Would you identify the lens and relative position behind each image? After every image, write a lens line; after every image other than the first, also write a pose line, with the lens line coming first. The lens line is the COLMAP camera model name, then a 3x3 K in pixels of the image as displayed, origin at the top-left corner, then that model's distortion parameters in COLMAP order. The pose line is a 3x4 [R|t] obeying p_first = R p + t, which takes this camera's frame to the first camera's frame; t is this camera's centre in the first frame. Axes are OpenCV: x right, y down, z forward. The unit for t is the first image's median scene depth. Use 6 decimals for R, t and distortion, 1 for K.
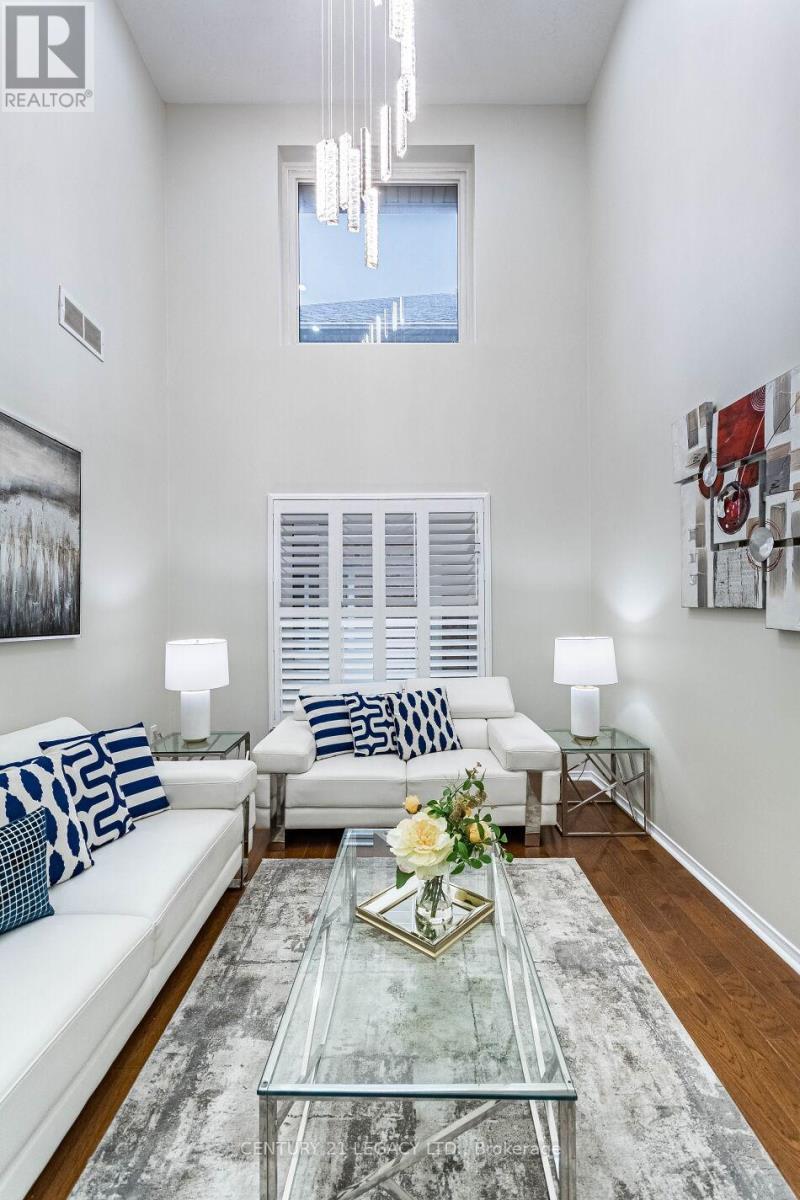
lens RADIAL K [[533.6, 0, 385.6], [0, 533.6, 574.0], [0, 0, 1]] dist [0.000371, -0.000277]
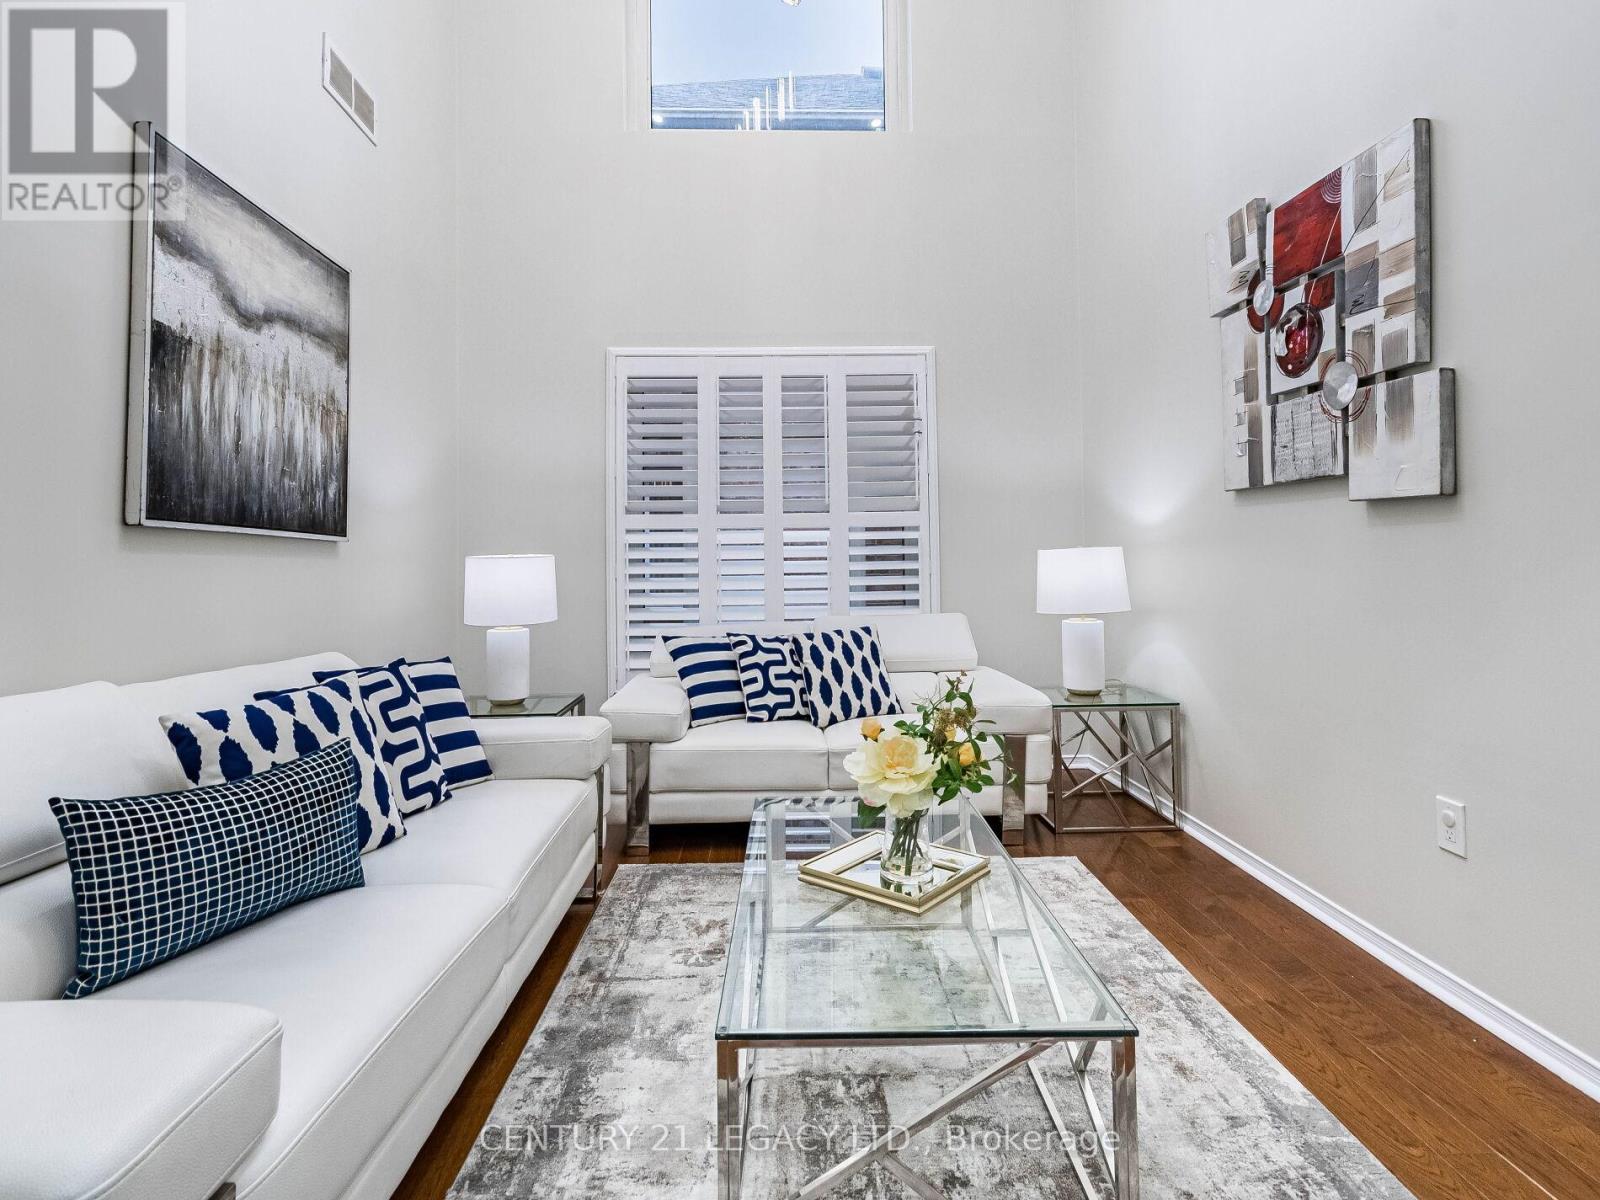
lens RADIAL K [[830.6, 0, 757.3], [0, 830.6, 487.4], [0, 0, 1]] dist [0.001032, 0.000657]
pose [[0.999782, 0.001866, 0.020796, -0.075848], [-0.001241, 0.999547, -0.030056, 0.084477], [-0.020843, 0.030023, 0.999332, -0.072079]]
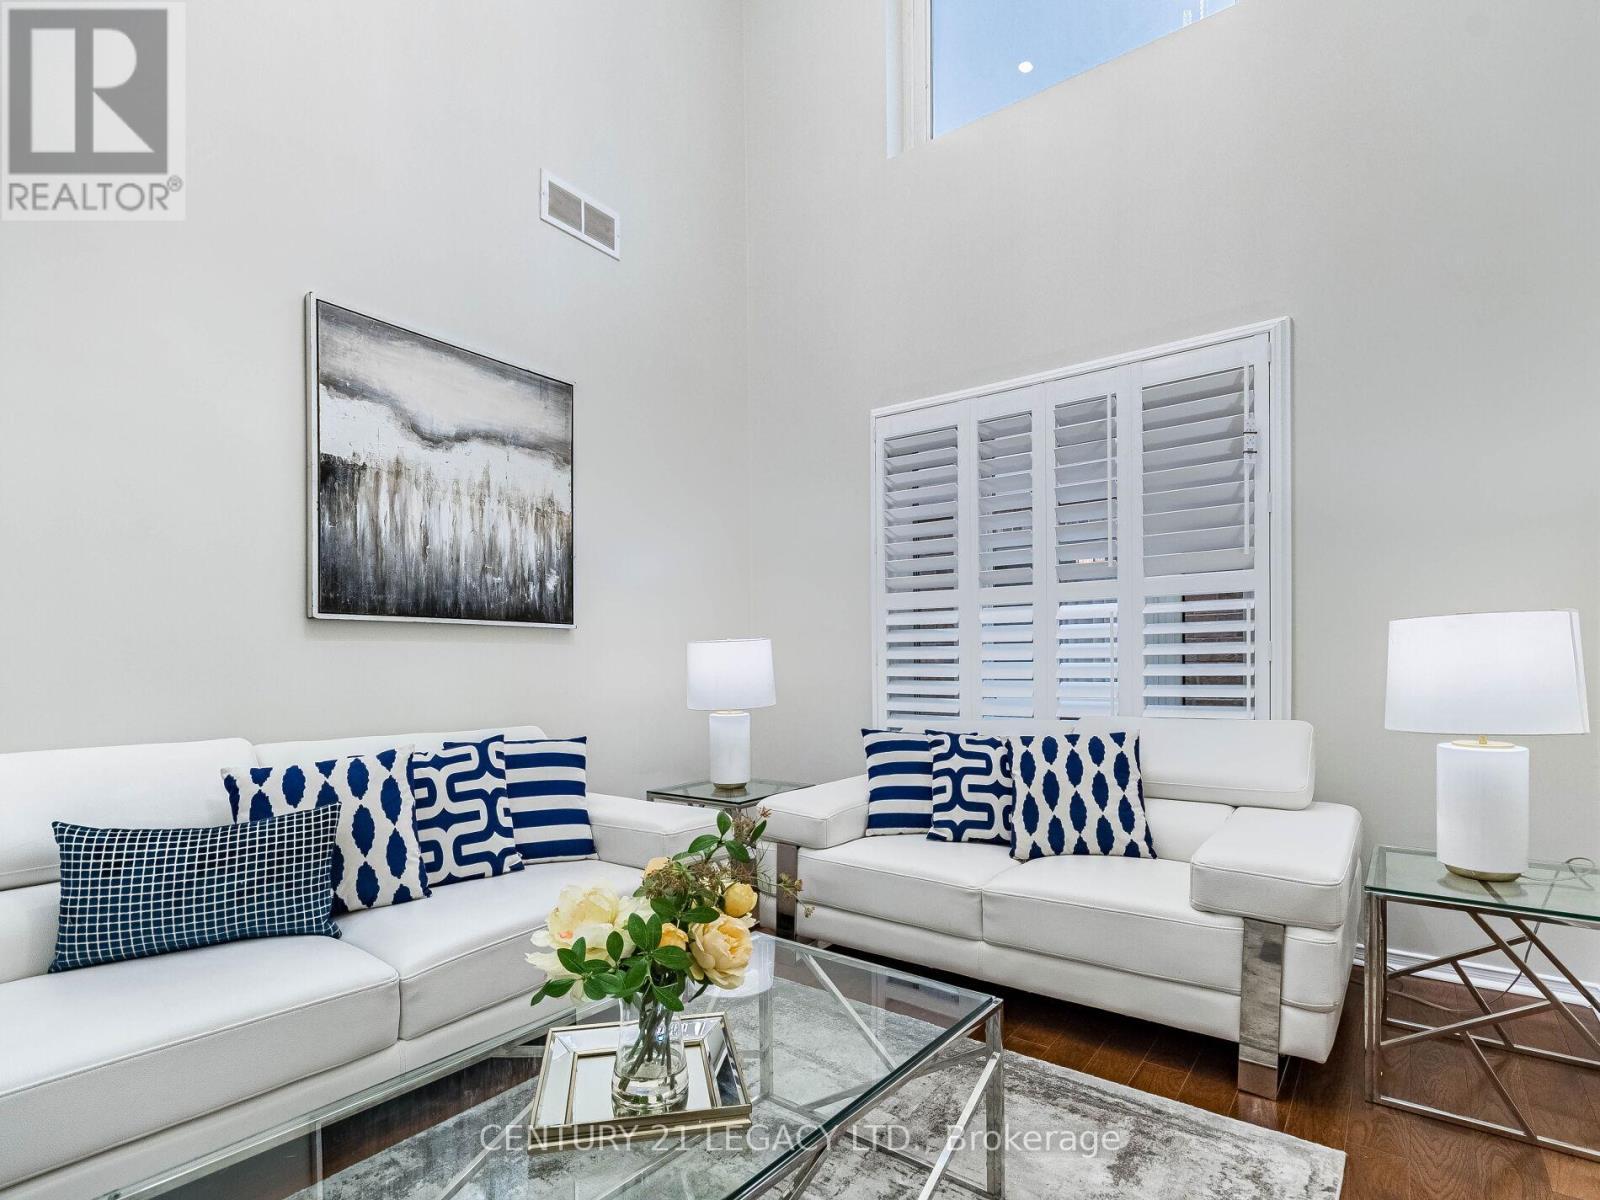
lens RADIAL K [[809.2, 0, 786.6], [0, 809.2, 628.5], [0, 0, 1]] dist [0.005401, 0.000235]
pose [[0.799494, -0.018204, -0.600398, 0.373650], [0.039897, 0.998943, 0.022839, 0.109026], [0.599347, -0.042214, 0.799375, 0.273491]]
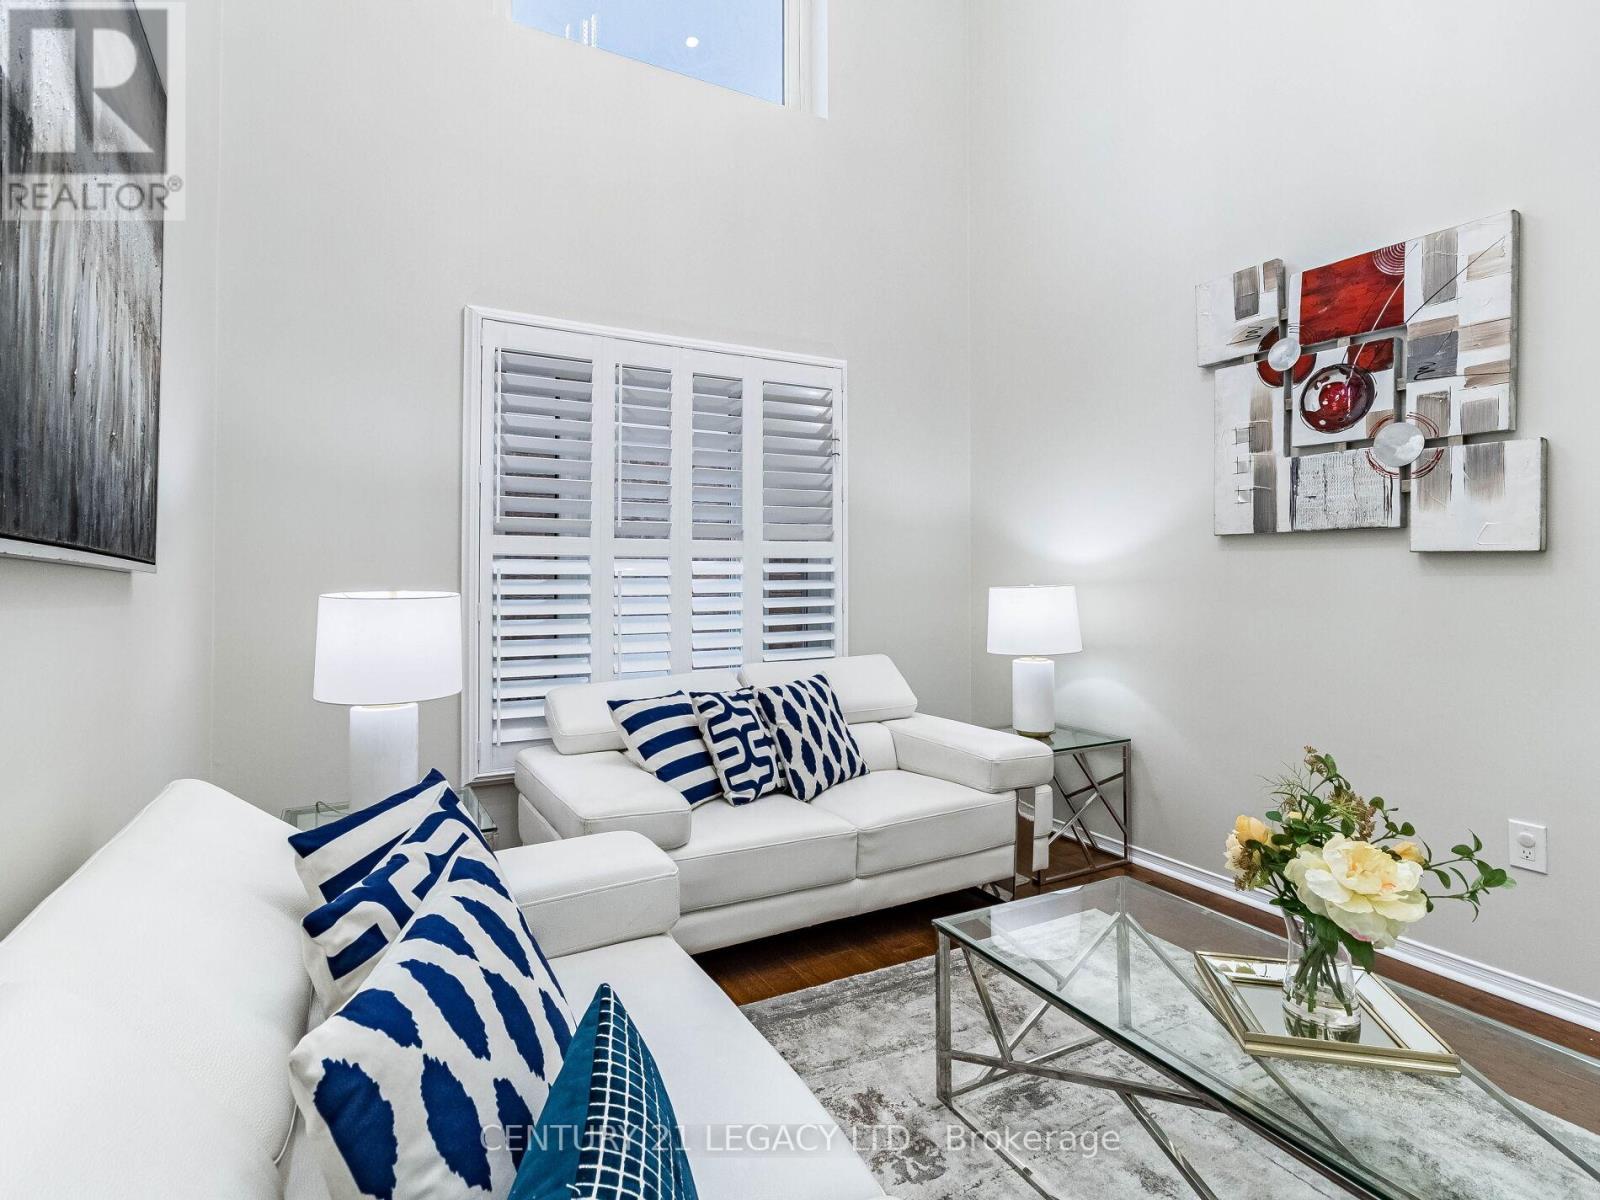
lens RADIAL K [[837.3, 0, 765.0], [0, 837.3, 520.0], [0, 0, 1]] dist [0.001575, 0.000337]
pose [[0.874938, 0.042100, 0.482401, -0.498698], [-0.034254, 0.999099, -0.025066, 0.084725], [-0.483022, 0.005407, 0.875592, 0.274316]]
